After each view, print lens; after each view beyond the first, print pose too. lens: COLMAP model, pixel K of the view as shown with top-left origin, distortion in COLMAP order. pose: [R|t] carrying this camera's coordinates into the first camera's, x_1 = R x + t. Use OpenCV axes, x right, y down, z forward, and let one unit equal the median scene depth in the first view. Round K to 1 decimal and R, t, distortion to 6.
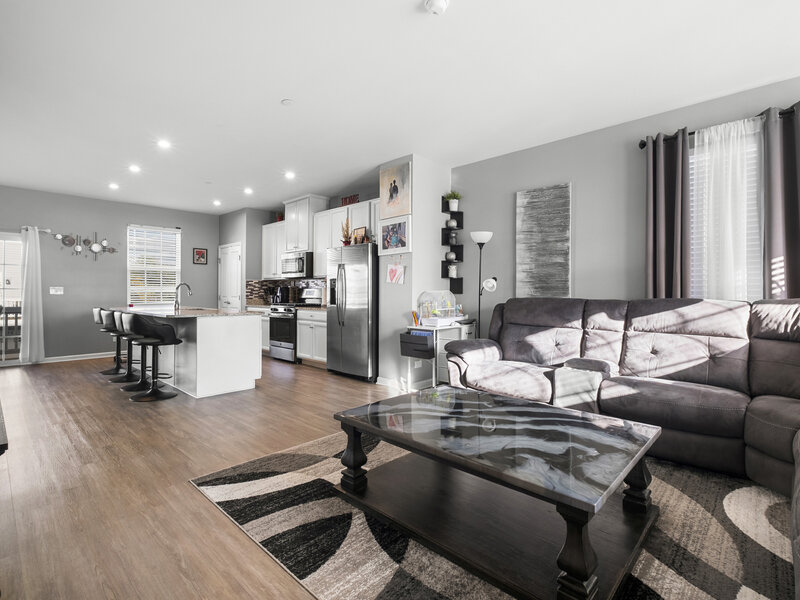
lens RADIAL K [[397.5, 0, 398.0], [0, 397.5, 287.9], [0, 0, 1]] dist [-0.004729, -0.000413]
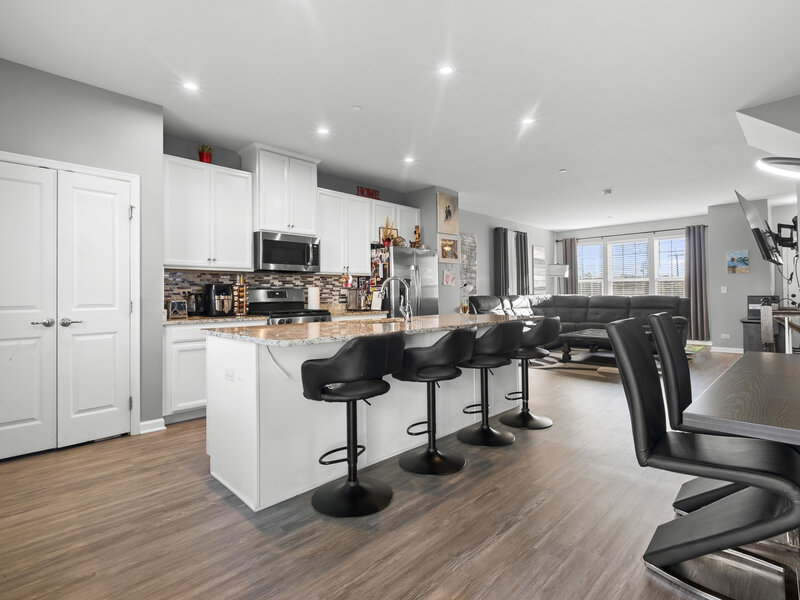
lens RADIAL K [[397.5, 0, 394.9], [0, 397.5, 292.4], [0, 0, 1]] dist [-0.004729, -0.000413]
pose [[0.036844, 0.001763, 0.999319, -1.240388], [-0.007269, 0.999972, -0.001496, 0.011927], [-0.999295, -0.007209, 0.036856, 1.077867]]
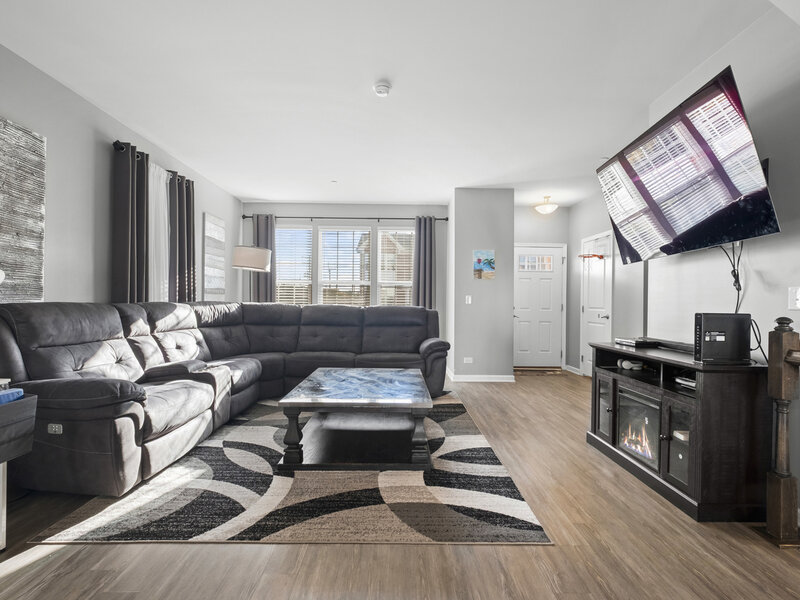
lens RADIAL K [[397.5, 0, 402.3], [0, 397.5, 302.9], [0, 0, 1]] dist [-0.004729, -0.000413]
pose [[-0.702681, -0.011149, 0.711418, -0.413598], [-0.024038, 0.999678, -0.008077, 0.013542], [-0.711099, -0.022776, -0.702723, 0.843116]]
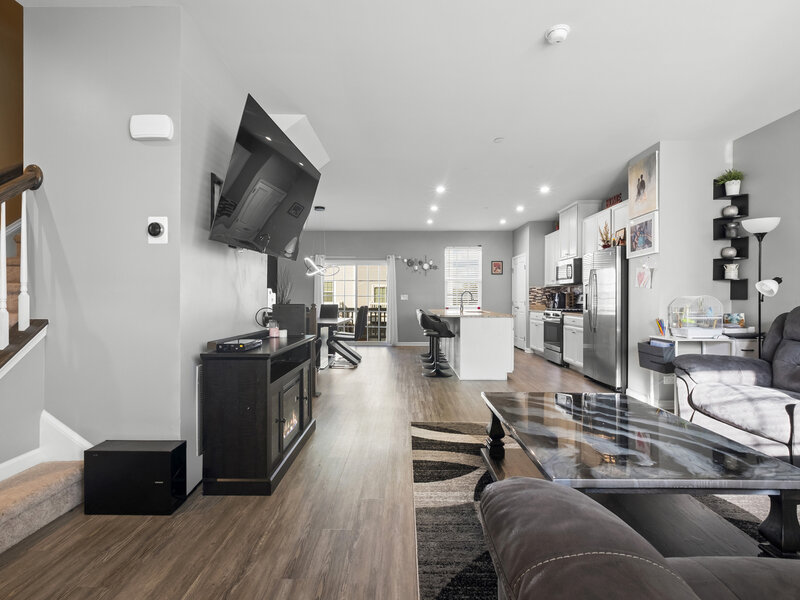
lens RADIAL K [[397.5, 0, 396.9], [0, 397.5, 299.9], [0, 0, 1]] dist [-0.004729, -0.000413]
pose [[0.680024, 0.001216, -0.733188, 0.264293], [0.009593, 0.999898, 0.010556, 0.000494], [0.733127, -0.014211, 0.679944, -0.030928]]
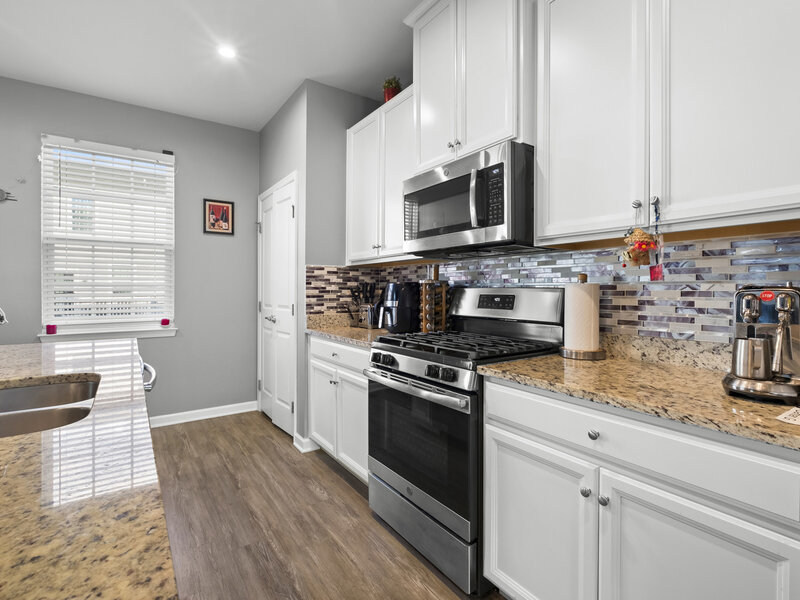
lens RADIAL K [[397.5, 0, 397.1], [0, 397.5, 291.2], [0, 0, 1]] dist [-0.004729, -0.000413]
pose [[0.977778, -0.000716, -0.209642, -0.320567], [0.004625, 0.999824, 0.018158, -0.001711], [0.209592, -0.018724, 0.977610, 0.954160]]
